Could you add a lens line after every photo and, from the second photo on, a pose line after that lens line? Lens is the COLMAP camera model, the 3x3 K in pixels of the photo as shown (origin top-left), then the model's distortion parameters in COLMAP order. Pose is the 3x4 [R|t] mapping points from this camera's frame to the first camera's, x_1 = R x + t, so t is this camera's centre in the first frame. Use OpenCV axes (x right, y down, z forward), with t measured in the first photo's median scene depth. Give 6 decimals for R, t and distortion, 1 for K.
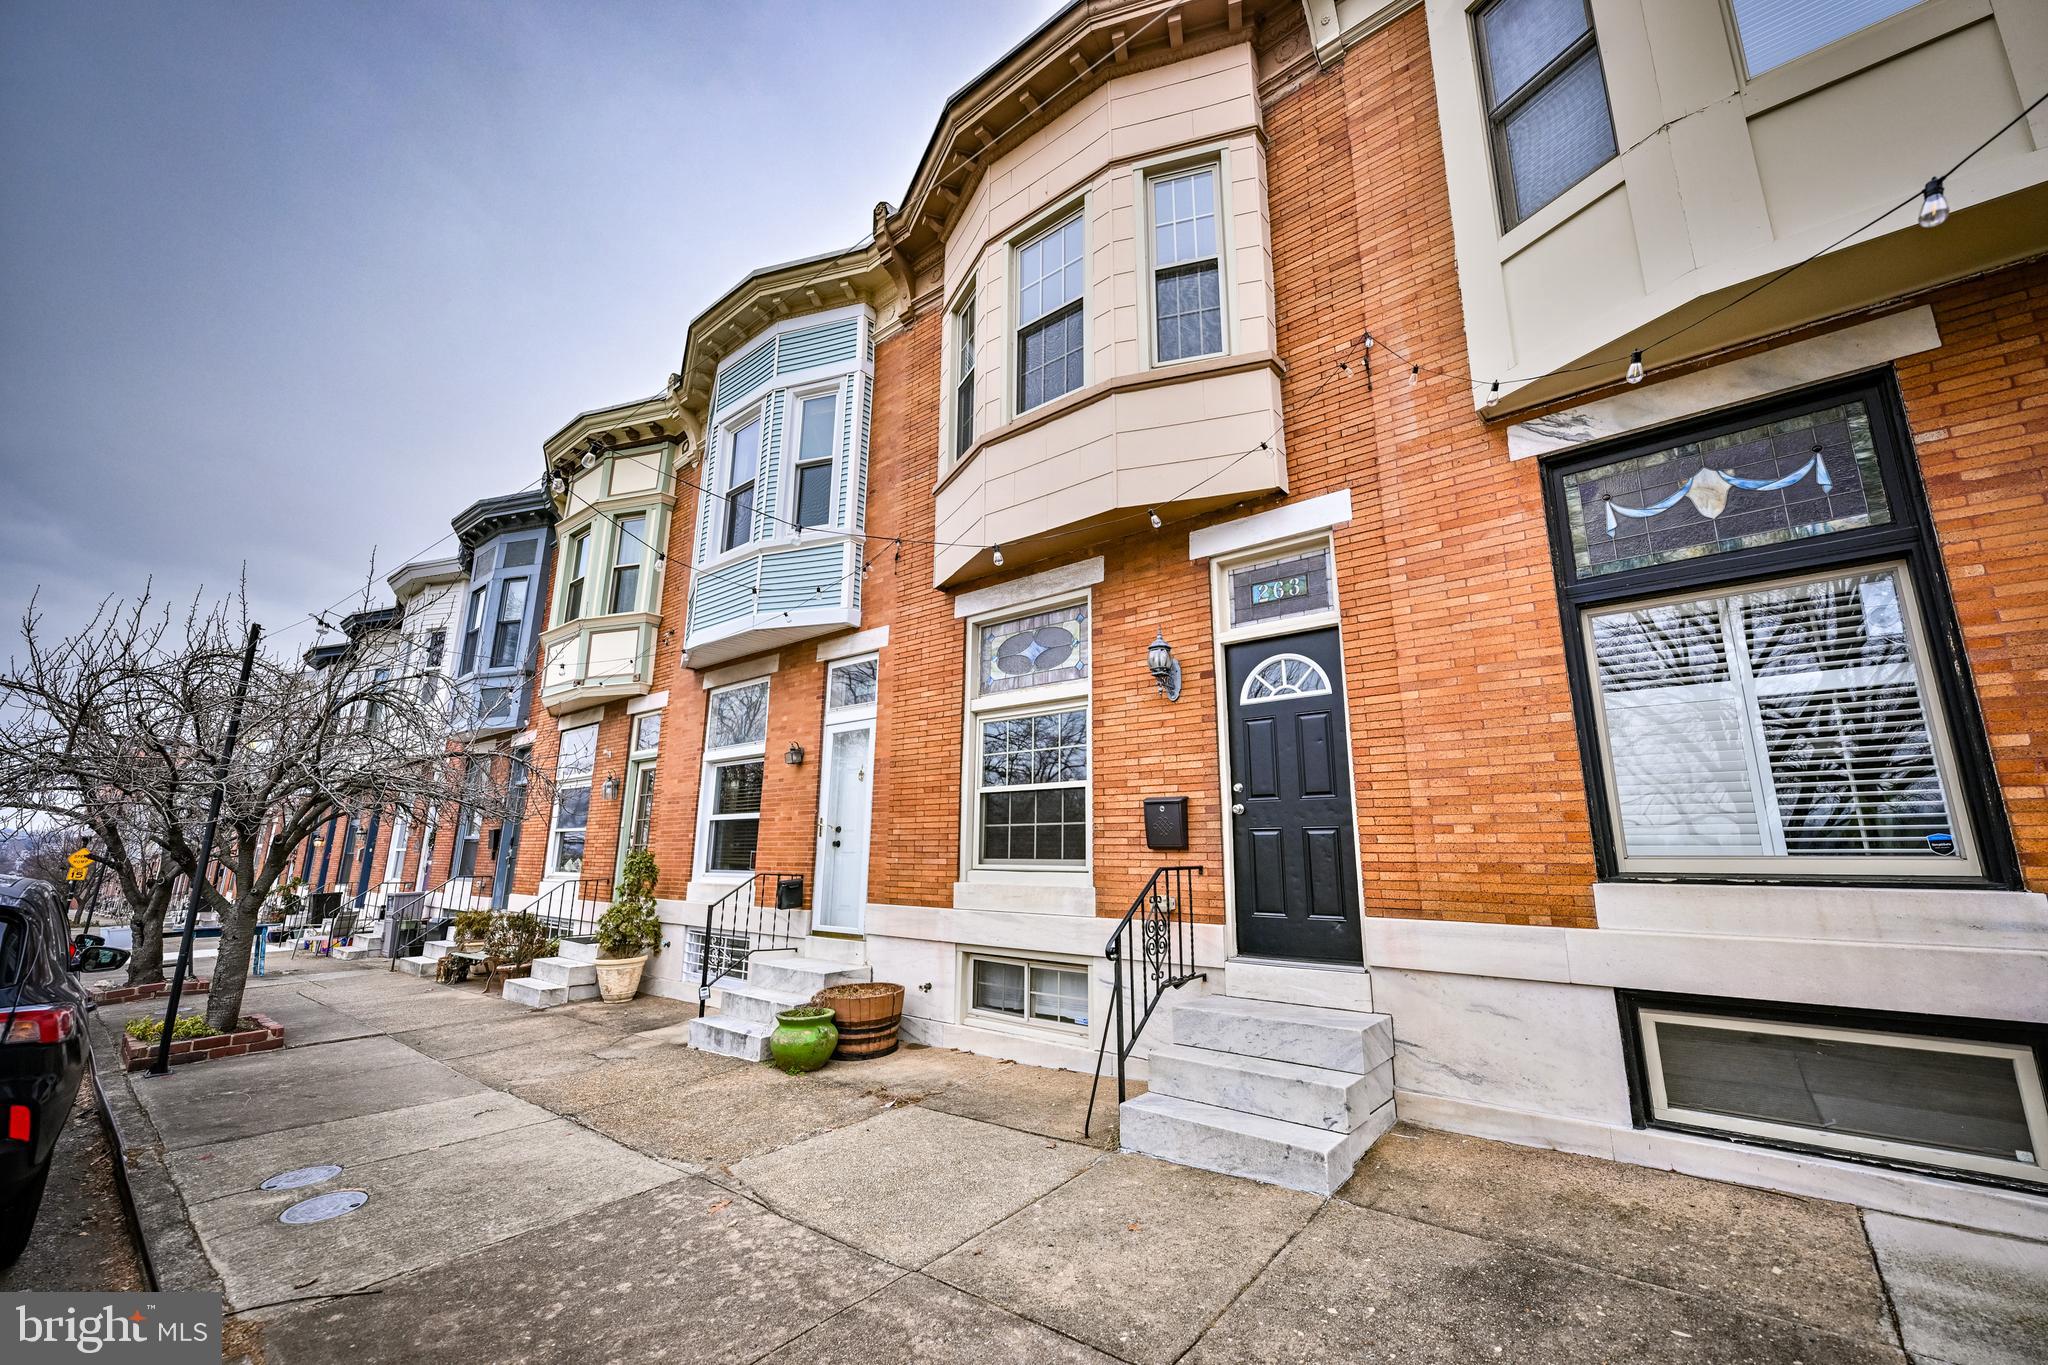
lens RADIAL K [[807.9, 0, 1022.8], [0, 807.9, 679.1], [0, 0, 1]] dist [-0.000952, 0.000332]
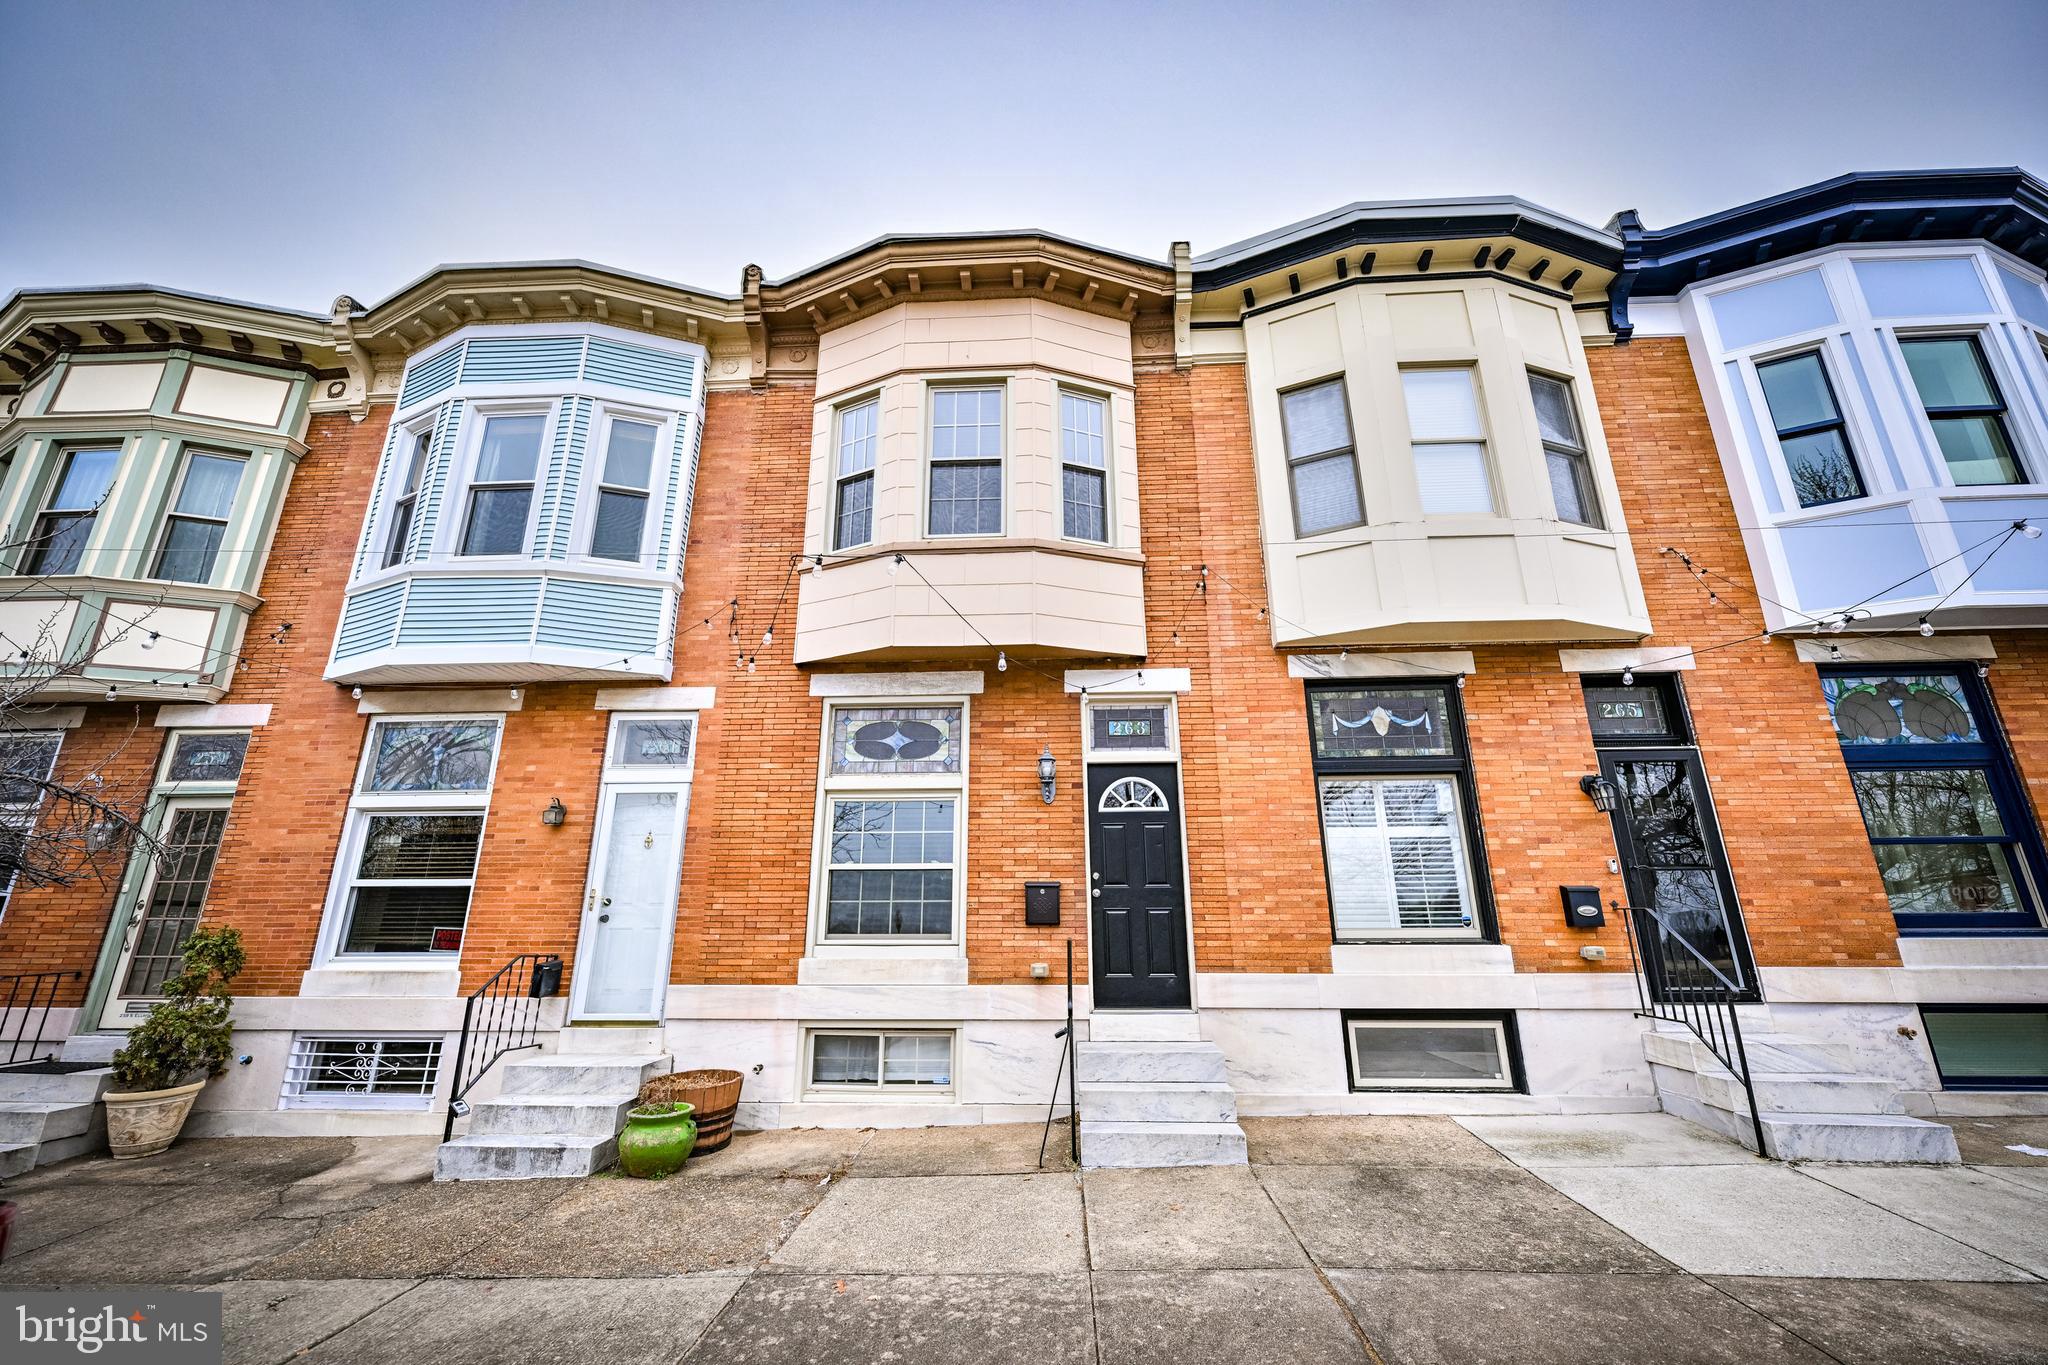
lens RADIAL K [[807.9, 0, 1013.1], [0, 807.9, 685.9], [0, 0, 1]] dist [-0.000952, 0.000332]
pose [[0.800479, 0.164512, 0.576342, -0.550781], [-0.122248, 0.986193, -0.111712, -0.005122], [-0.586762, 0.018966, 0.809537, 0.018275]]
